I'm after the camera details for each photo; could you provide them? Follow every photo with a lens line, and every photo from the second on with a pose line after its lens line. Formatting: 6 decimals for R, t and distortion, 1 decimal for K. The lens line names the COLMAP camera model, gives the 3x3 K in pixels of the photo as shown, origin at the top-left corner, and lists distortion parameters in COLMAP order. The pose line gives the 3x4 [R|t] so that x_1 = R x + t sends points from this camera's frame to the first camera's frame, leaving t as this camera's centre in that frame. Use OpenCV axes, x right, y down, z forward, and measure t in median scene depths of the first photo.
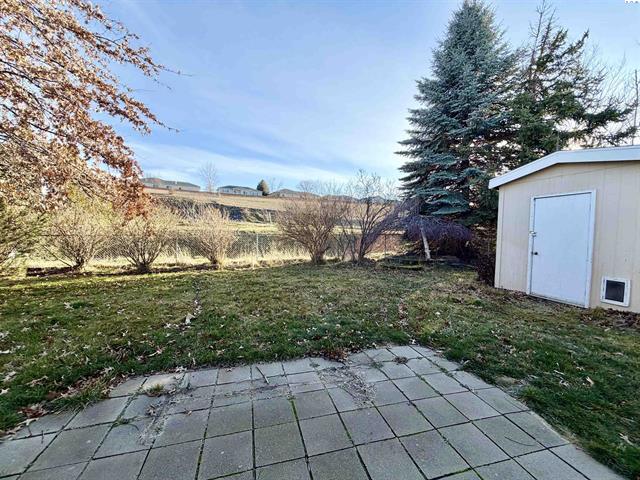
lens RADIAL K [[255.0, 0, 318.0], [0, 255.0, 239.9], [0, 0, 1]] dist [-0.001185, 0.000187]
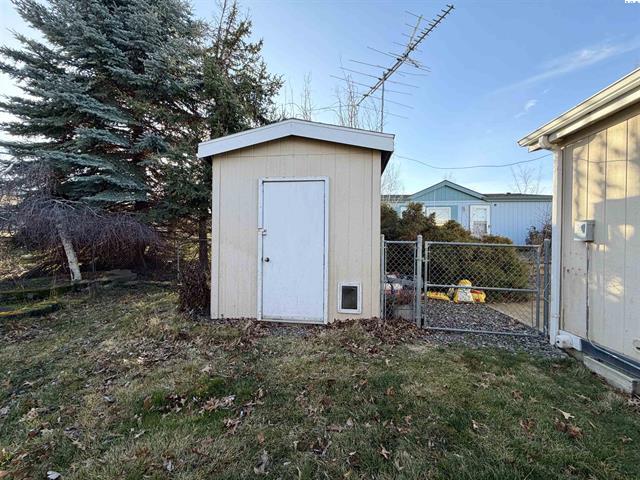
lens RADIAL K [[255.0, 0, 318.0], [0, 255.0, 239.9], [0, 0, 1]] dist [-0.001185, 0.000187]
pose [[0.395161, -0.016041, 0.918472, 0.179017], [0.029849, 0.999544, 0.004614, -0.000629], [-0.918127, 0.025592, 0.395460, 0.400084]]
